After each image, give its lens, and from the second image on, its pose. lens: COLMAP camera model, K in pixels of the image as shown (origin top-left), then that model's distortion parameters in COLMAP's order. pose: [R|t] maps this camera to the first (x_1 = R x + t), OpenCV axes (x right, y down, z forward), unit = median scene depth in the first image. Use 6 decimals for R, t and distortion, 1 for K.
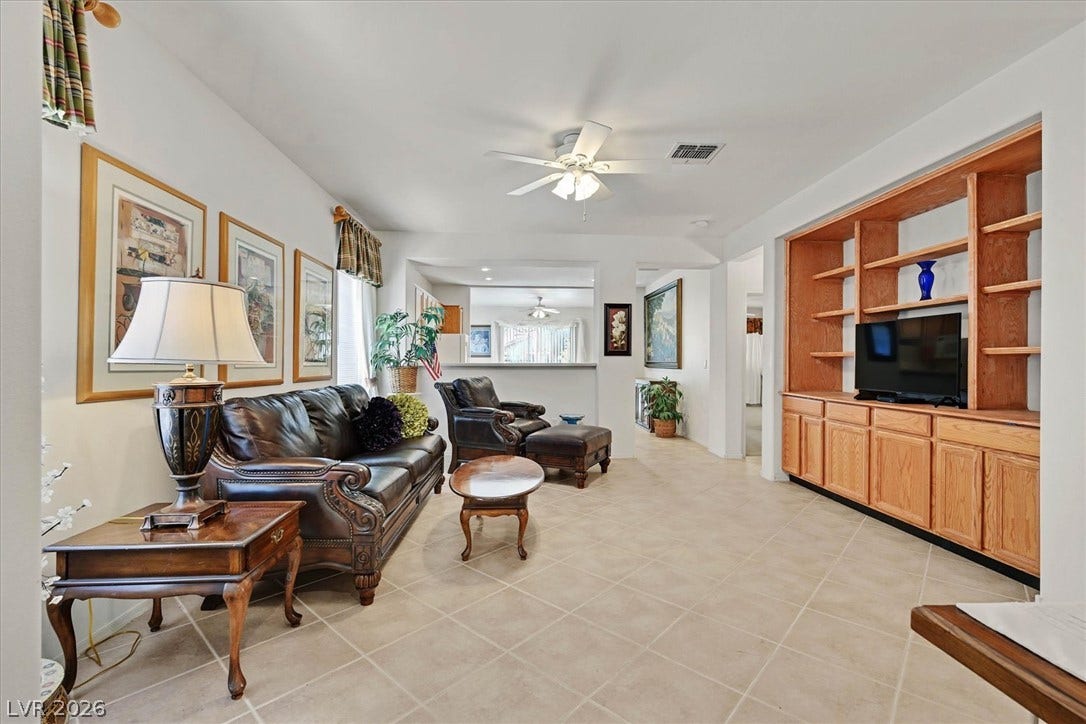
lens RADIAL K [[476.1, 0, 543.0], [0, 476.1, 361.6], [0, 0, 1]] dist [0.001514, -0.001387]
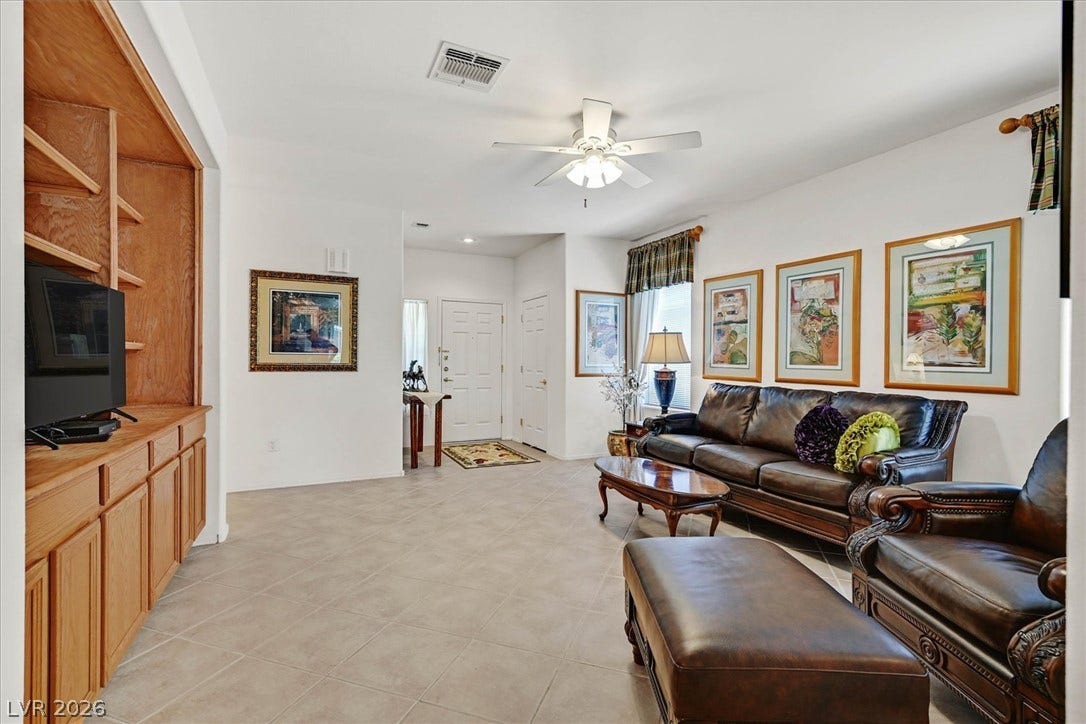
lens RADIAL K [[488.6, 0, 542.6], [0, 488.6, 359.7], [0, 0, 1]] dist [0.000853, 0.000282]
pose [[-0.923657, -0.009754, -0.383096, 0.423048], [-0.010871, 0.999941, 0.000752, -0.004058], [0.383066, 0.004859, -0.923708, 1.497398]]
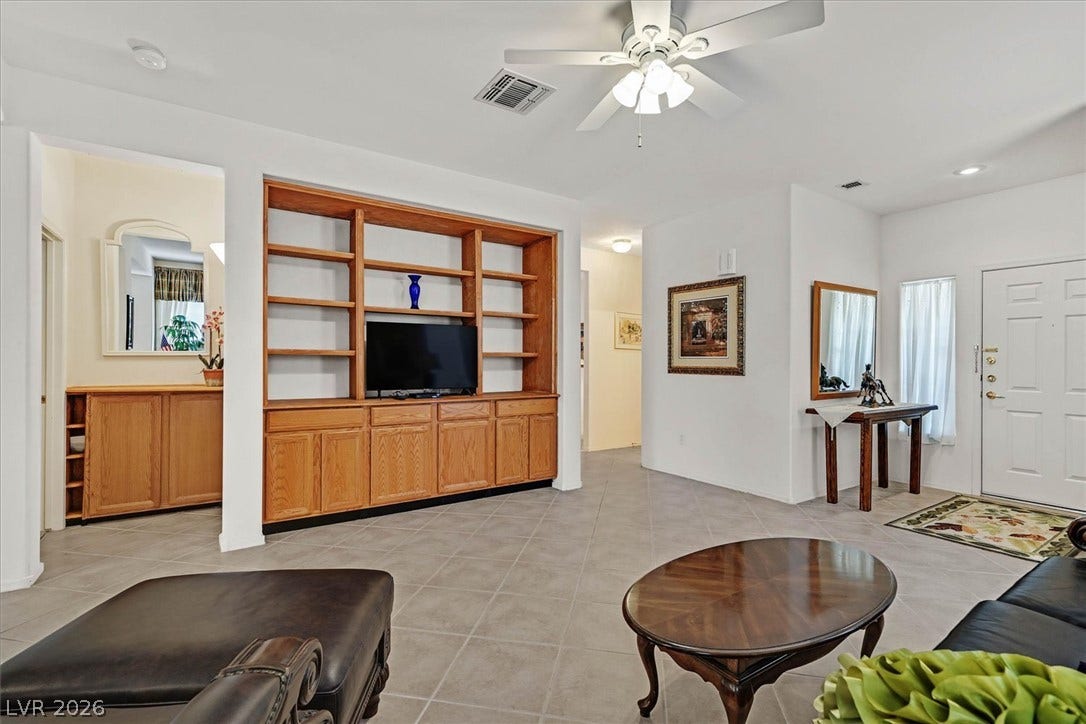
lens RADIAL K [[488.6, 0, 544.3], [0, 488.6, 363.1], [0, 0, 1]] dist [0.000853, 0.000282]
pose [[-0.514766, -0.006889, 0.857303, -0.339967], [-0.003383, 0.999976, 0.006005, -0.003803], [-0.857324, 0.000191, -0.514777, 1.188672]]
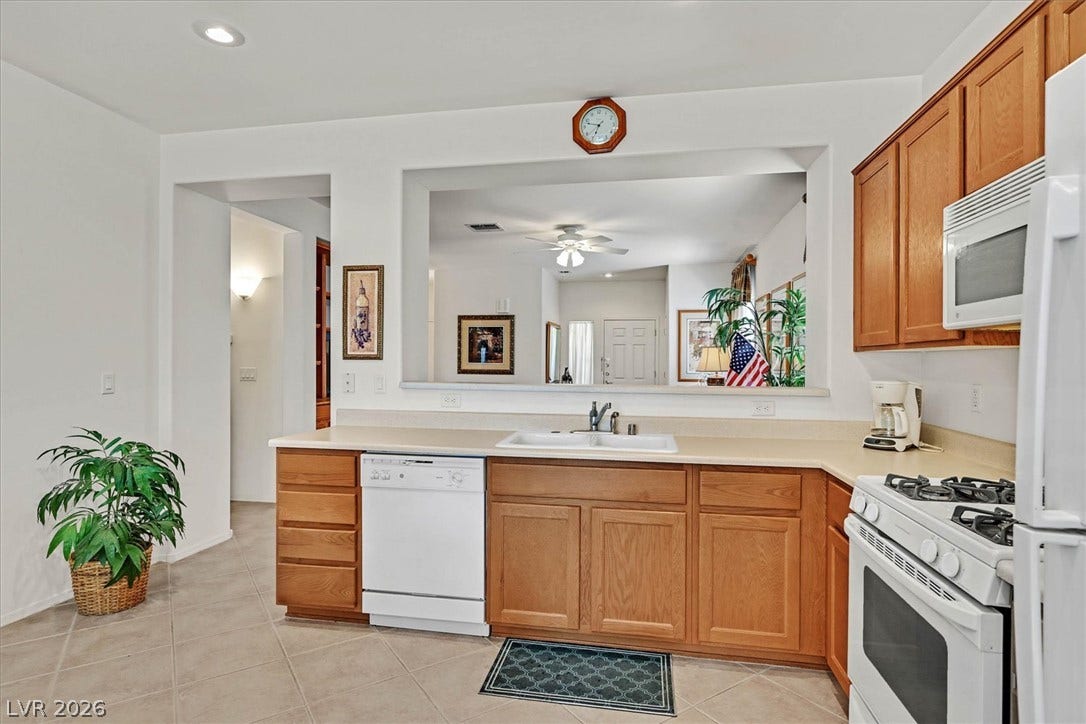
lens RADIAL K [[561.5, 0, 546.0], [0, 561.5, 365.9], [0, 0, 1]] dist [0.003482, 0.000506]
pose [[-0.972285, -0.011795, 0.233500, -0.240351], [-0.008798, 0.999865, 0.013874, -0.033984], [-0.233632, 0.011435, -0.972258, 2.293044]]
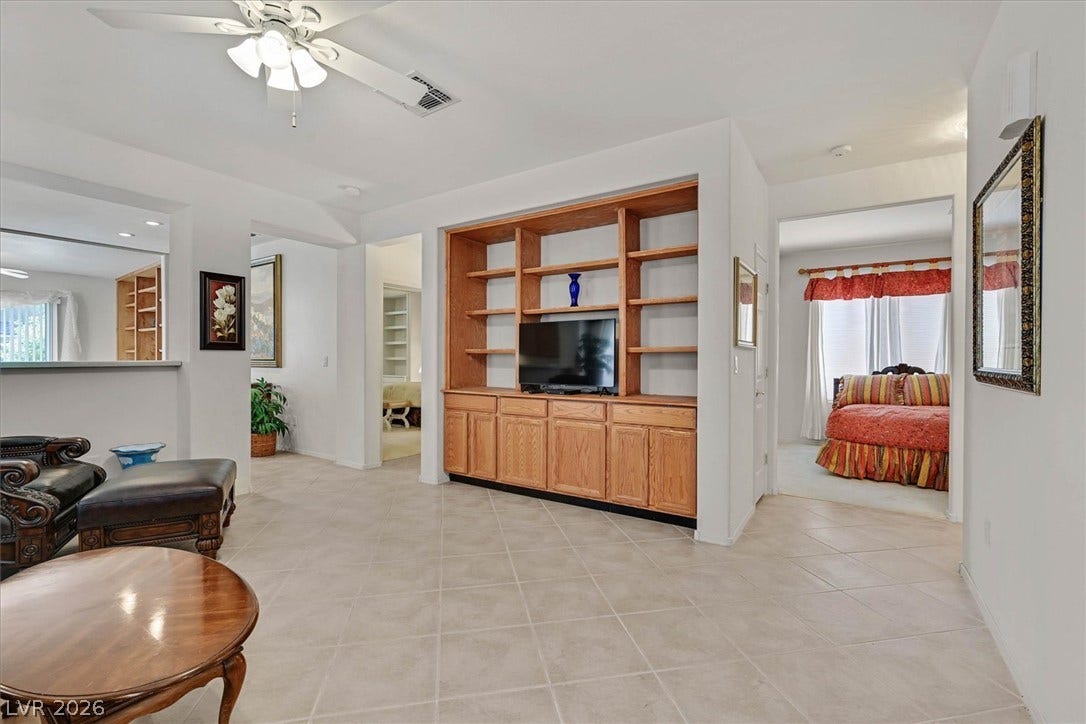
lens RADIAL K [[476.1, 0, 544.9], [0, 476.1, 362.3], [0, 0, 1]] dist [0.001514, -0.001387]
pose [[0.594313, -0.008107, 0.804193, -0.173110], [0.001231, 0.999957, 0.009171, -0.000634], [-0.804233, -0.004461, 0.594298, 0.312313]]
